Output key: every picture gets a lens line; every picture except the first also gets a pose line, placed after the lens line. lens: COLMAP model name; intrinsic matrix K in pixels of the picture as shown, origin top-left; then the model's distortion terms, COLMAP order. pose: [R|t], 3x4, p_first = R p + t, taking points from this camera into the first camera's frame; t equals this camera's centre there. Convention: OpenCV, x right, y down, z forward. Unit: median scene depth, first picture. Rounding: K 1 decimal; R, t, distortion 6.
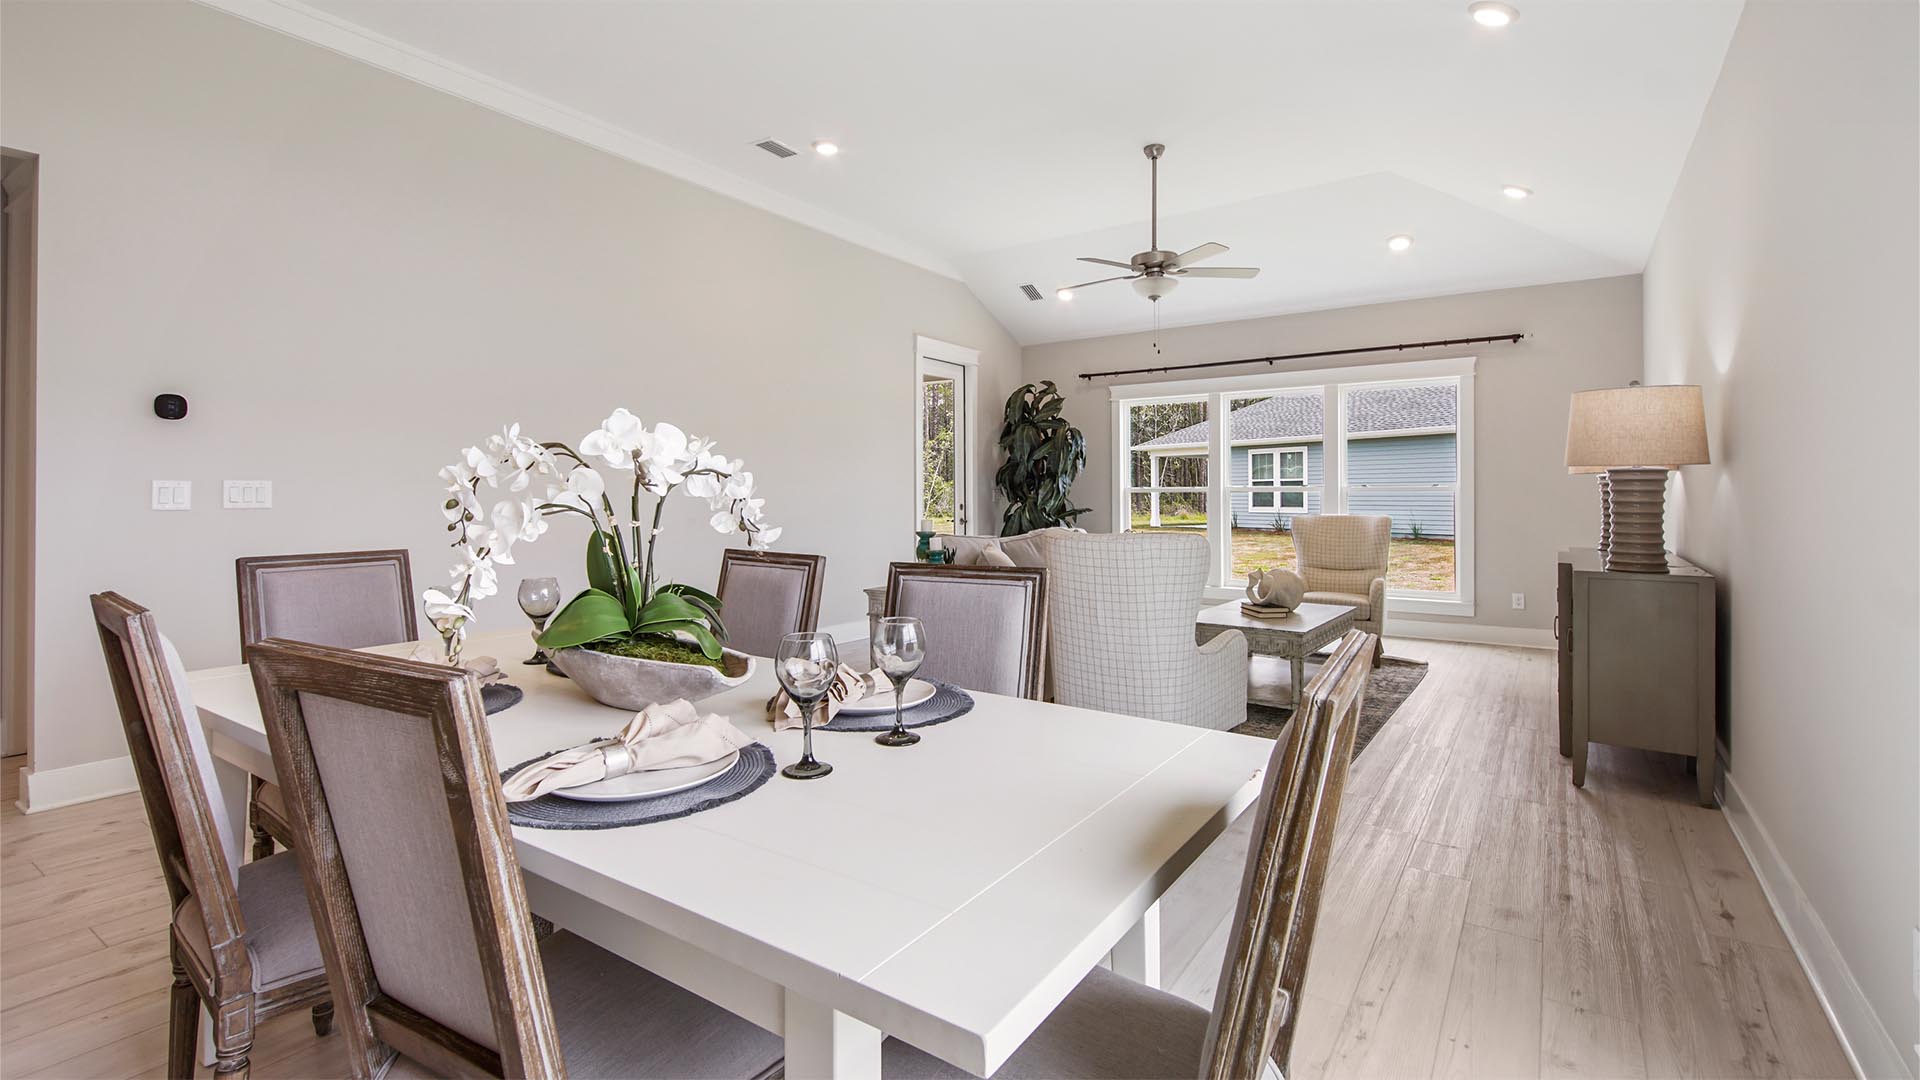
lens RADIAL K [[860.8, 0, 960.8], [0, 860.8, 493.7], [0, 0, 1]] dist [0.043311, -0.022780]
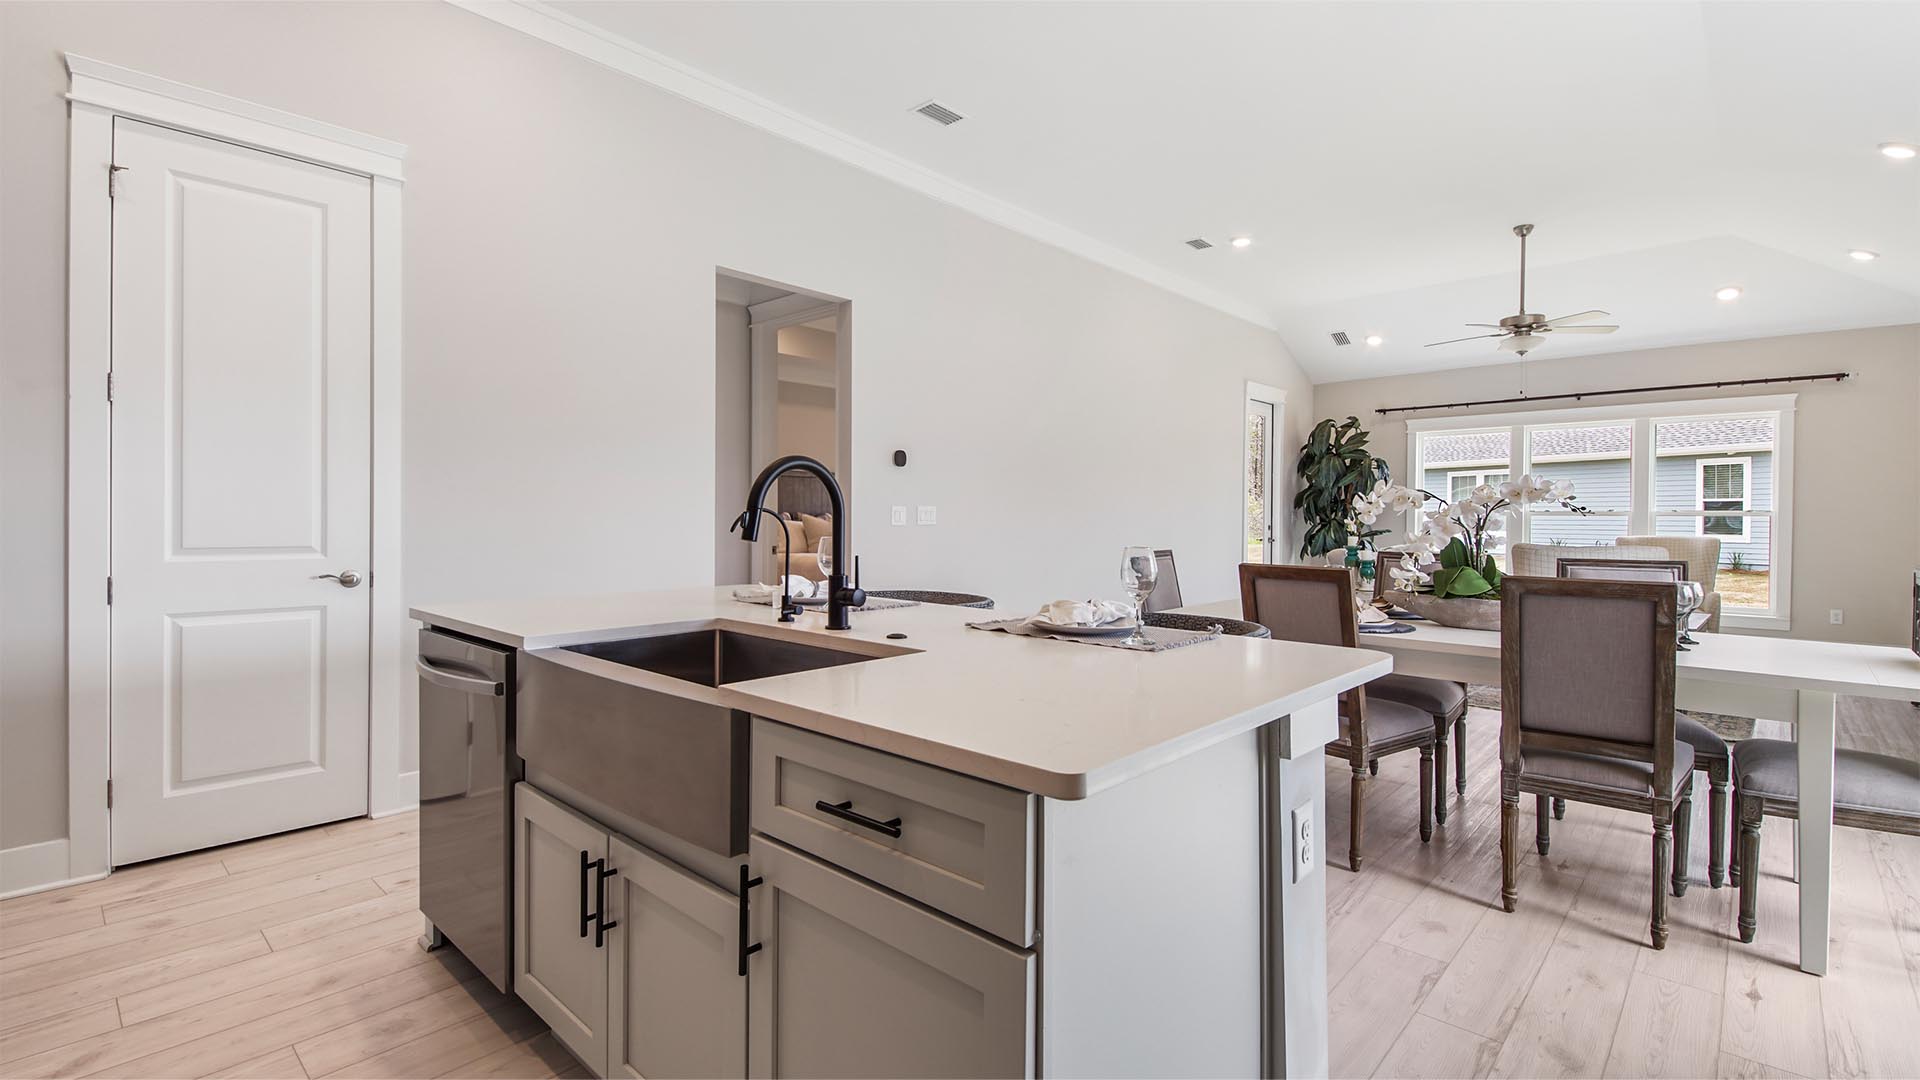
lens RADIAL K [[866.2, 0, 960.4], [0, 866.2, 526.9], [0, 0, 1]] dist [0.039142, -0.023661]
pose [[0.990022, 0.006232, -0.140777, -0.261337], [-0.004322, 0.999894, 0.013869, -0.000193], [0.140848, -0.013123, 0.989944, -0.218141]]
